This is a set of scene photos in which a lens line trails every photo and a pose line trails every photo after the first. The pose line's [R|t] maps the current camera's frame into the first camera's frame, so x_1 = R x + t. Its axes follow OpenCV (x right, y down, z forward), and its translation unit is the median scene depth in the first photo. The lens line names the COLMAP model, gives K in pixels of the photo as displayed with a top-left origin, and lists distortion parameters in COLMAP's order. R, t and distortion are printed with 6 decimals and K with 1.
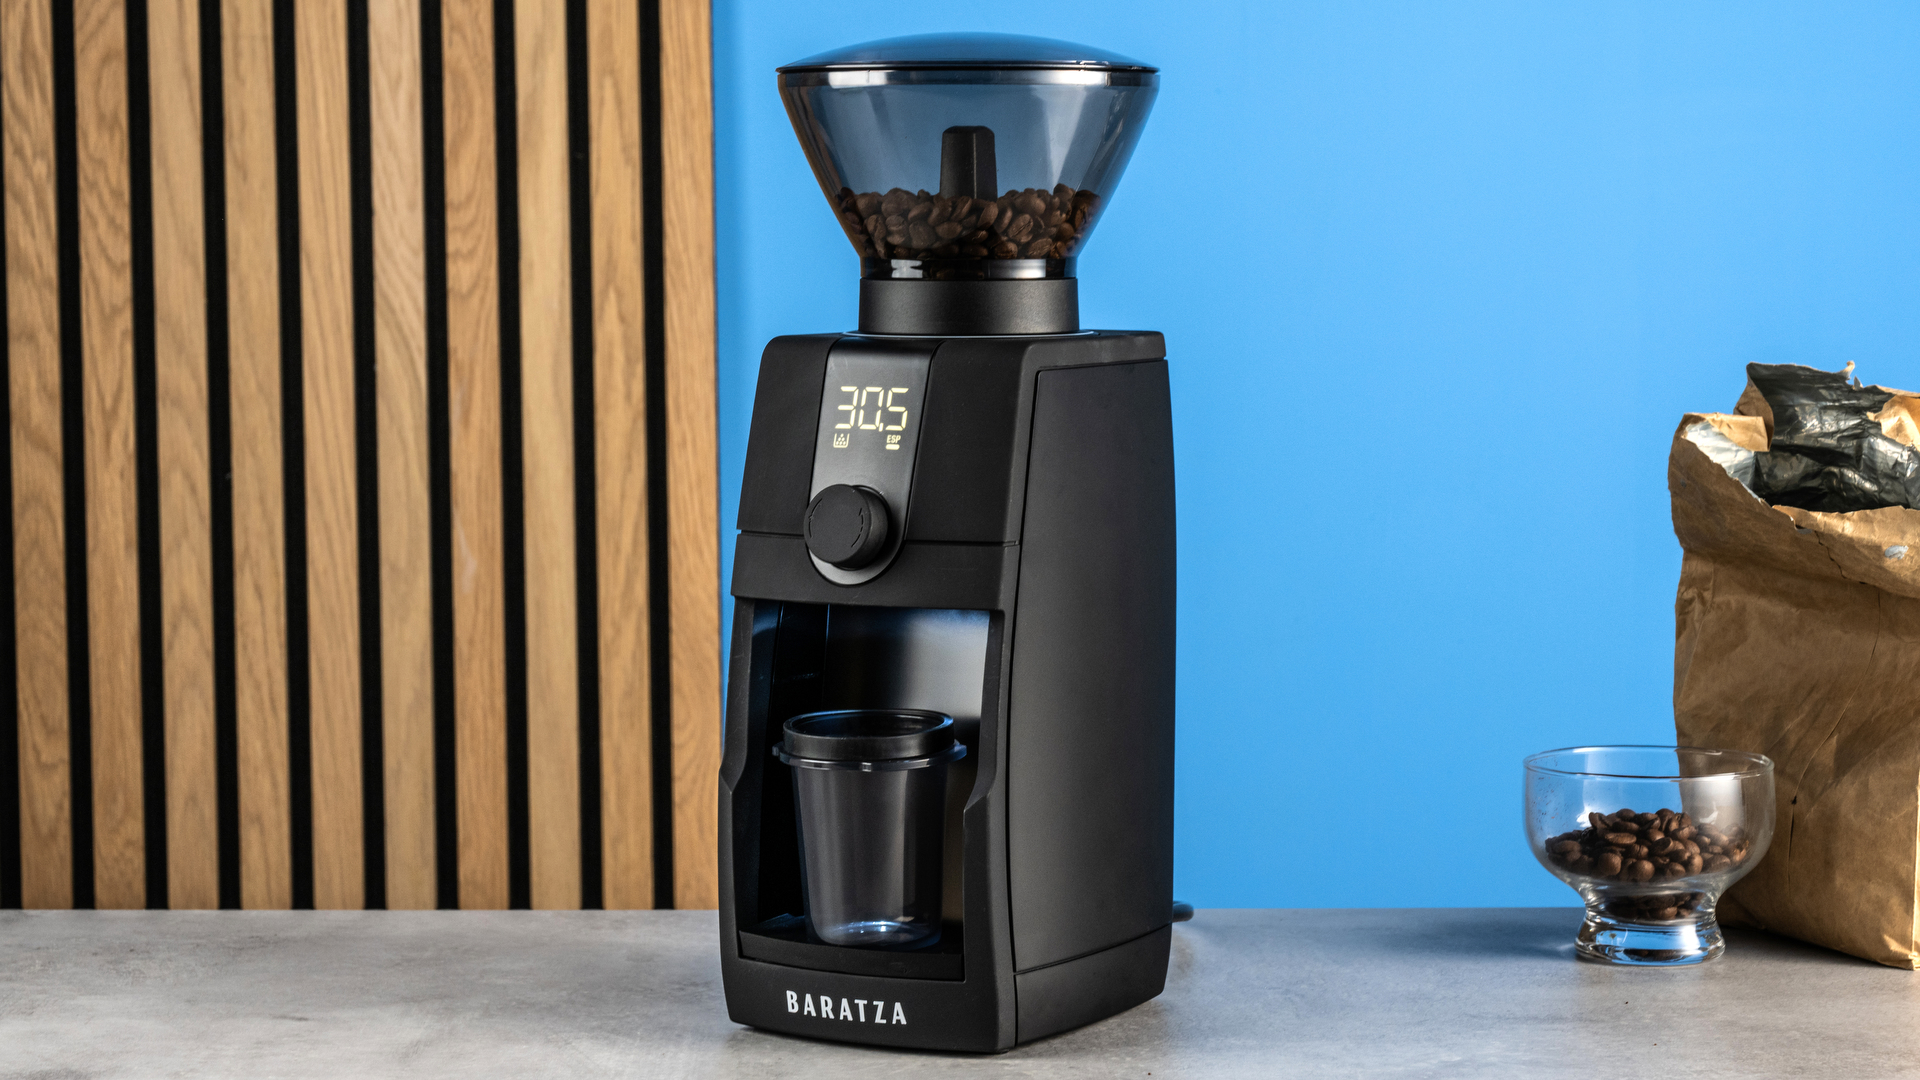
lens RADIAL K [[3907.1, 0, 960.0], [0, 3907.1, 540.0], [0, 0, 1]] dist [-0.001927, 0.031426]
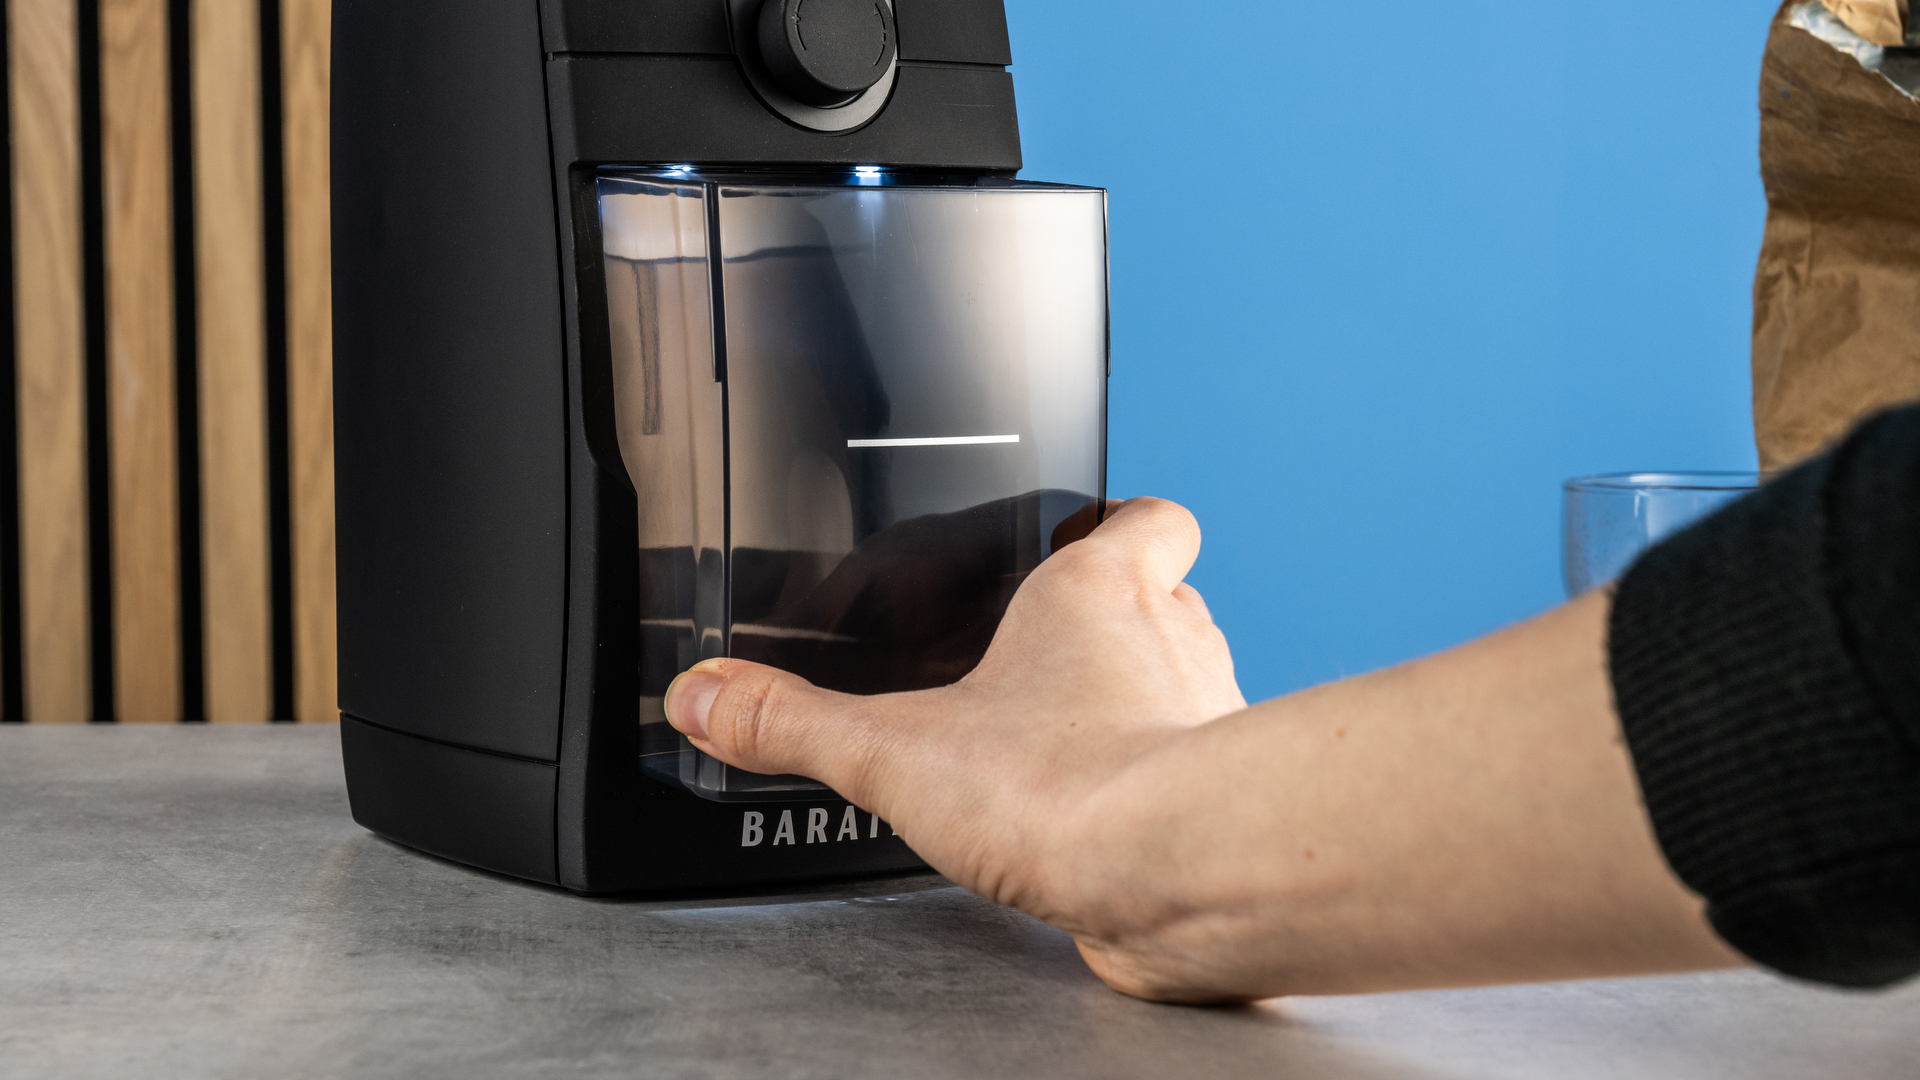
lens RADIAL K [[4118.6, 0, 960.0], [0, 4118.6, 540.0], [0, 0, 1]] dist [0.018646, 0.157131]
pose [[0.998365, 0.002849, 0.057090, -0.004473], [-0.003422, 0.999945, 0.009951, 0.056760], [-0.057059, -0.010130, 0.998319, 0.258882]]
